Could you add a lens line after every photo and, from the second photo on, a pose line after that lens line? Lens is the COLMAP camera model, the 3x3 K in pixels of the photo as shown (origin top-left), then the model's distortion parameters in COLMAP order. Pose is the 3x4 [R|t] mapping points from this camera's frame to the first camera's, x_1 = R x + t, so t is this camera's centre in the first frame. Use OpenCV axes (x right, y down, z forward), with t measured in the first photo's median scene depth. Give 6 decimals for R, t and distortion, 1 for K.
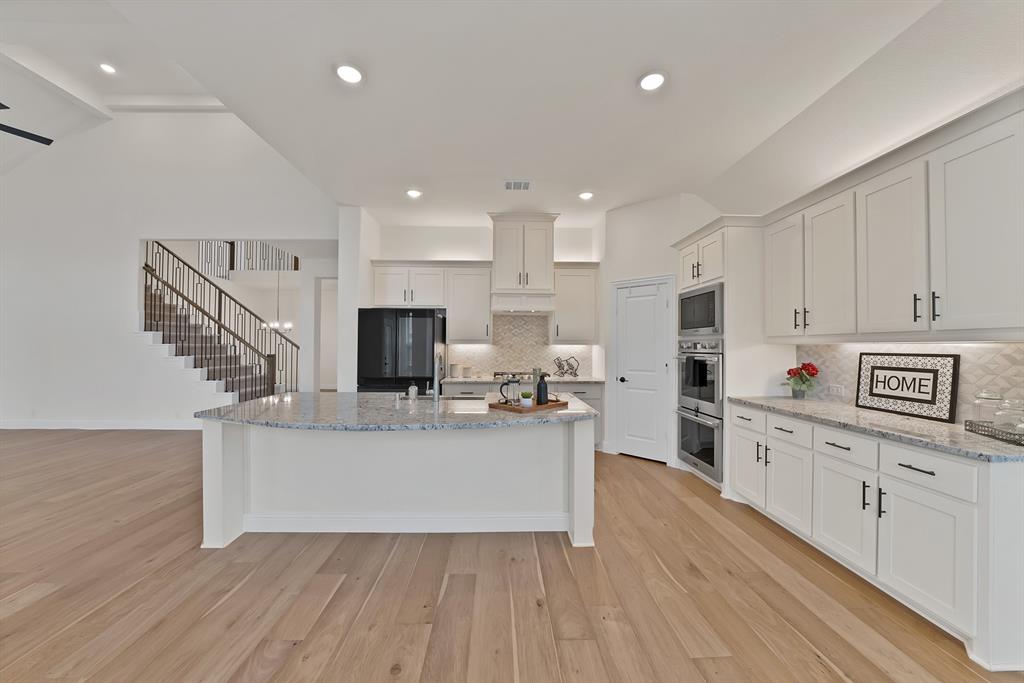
lens RADIAL K [[394.7, 0, 518.9], [0, 394.7, 342.1], [0, 0, 1]] dist [-0.022549, -0.000150]
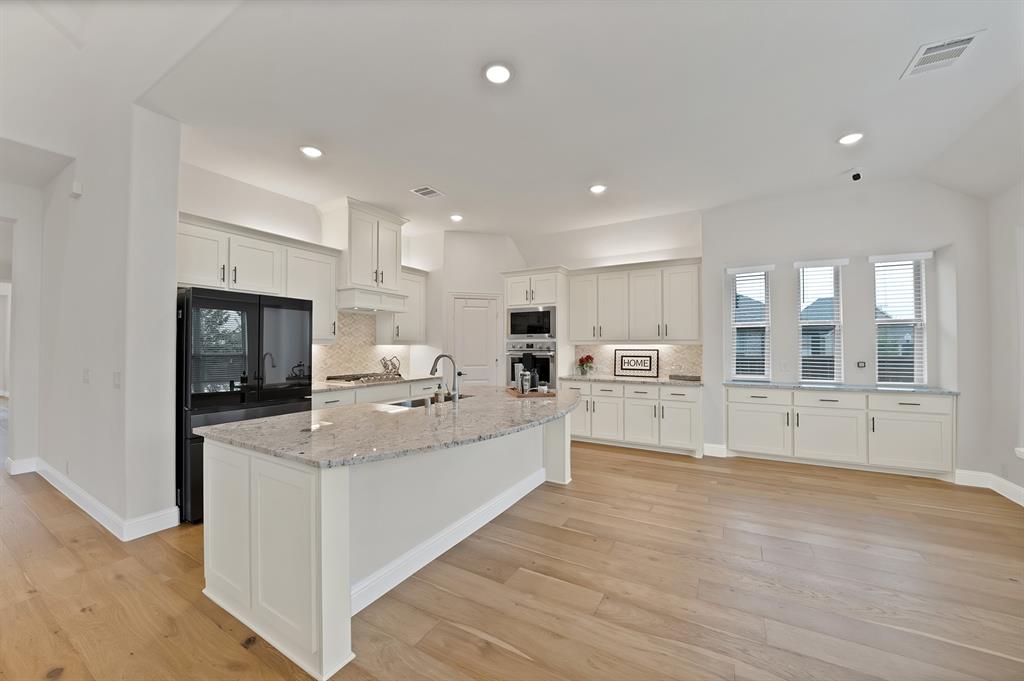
lens RADIAL K [[379.2, 0, 518.6], [0, 379.2, 341.5], [0, 0, 1]] dist [-0.008775, 0.000161]
pose [[0.512048, 0.007049, 0.858928, -1.111613], [-0.008086, 0.999962, -0.003386, -0.003112], [-0.858919, -0.005212, 0.512085, 0.415141]]
